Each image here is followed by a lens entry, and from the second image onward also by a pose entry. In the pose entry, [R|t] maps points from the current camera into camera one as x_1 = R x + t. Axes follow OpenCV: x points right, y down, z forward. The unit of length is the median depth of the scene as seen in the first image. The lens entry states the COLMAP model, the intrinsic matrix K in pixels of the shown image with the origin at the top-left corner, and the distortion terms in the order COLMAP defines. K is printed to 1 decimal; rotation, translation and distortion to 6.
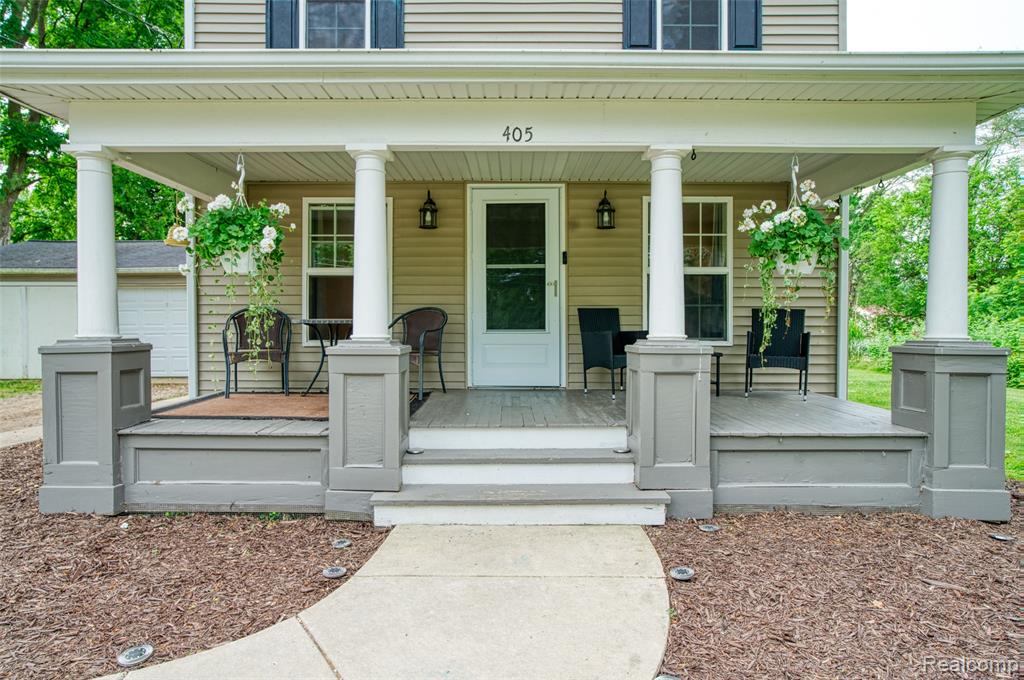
lens RADIAL K [[621.8, 0, 514.2], [0, 621.8, 341.4], [0, 0, 1]] dist [-0.021706, 0.000549]
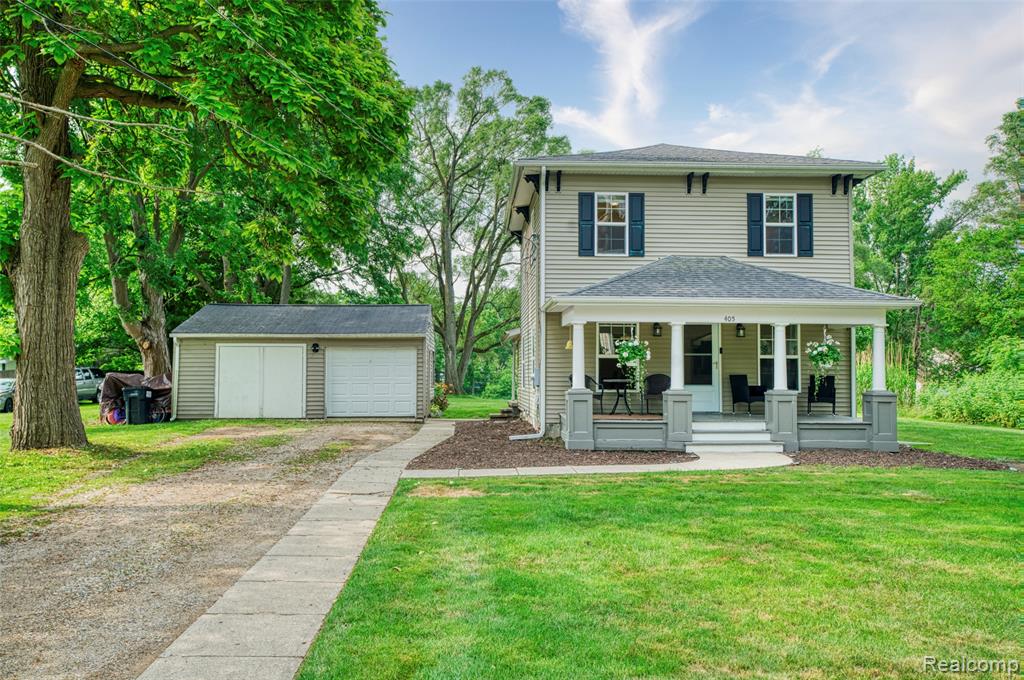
lens RADIAL K [[896.1, 0, 508.5], [0, 896.1, 337.7], [0, 0, 1]] dist [0.022602, 0.007774]
pose [[0.999000, 0.006082, 0.044305, -0.856204], [-0.003532, 0.998344, -0.057424, -0.001650], [-0.044581, 0.057210, 0.997366, -2.213295]]
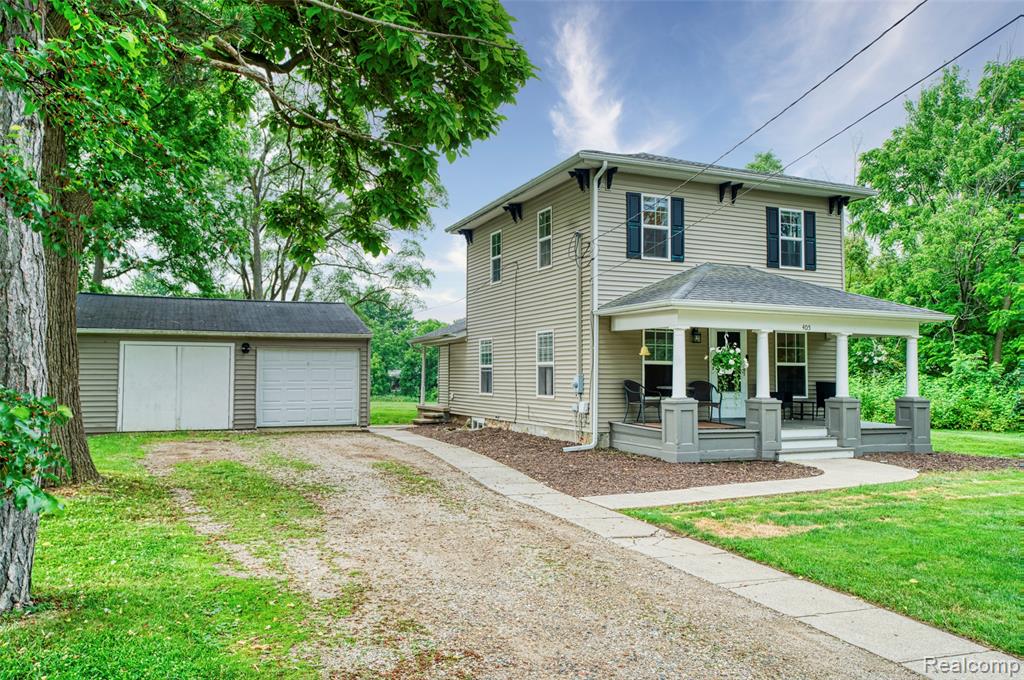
lens RADIAL K [[811.7, 0, 512.6], [0, 811.7, 342.7], [0, 0, 1]] dist [0.010260, 0.001119]
pose [[0.914553, 0.022485, 0.403840, -1.997772], [-0.000546, 0.998521, -0.054361, -0.037373], [-0.404465, 0.049496, 0.913213, -1.381695]]
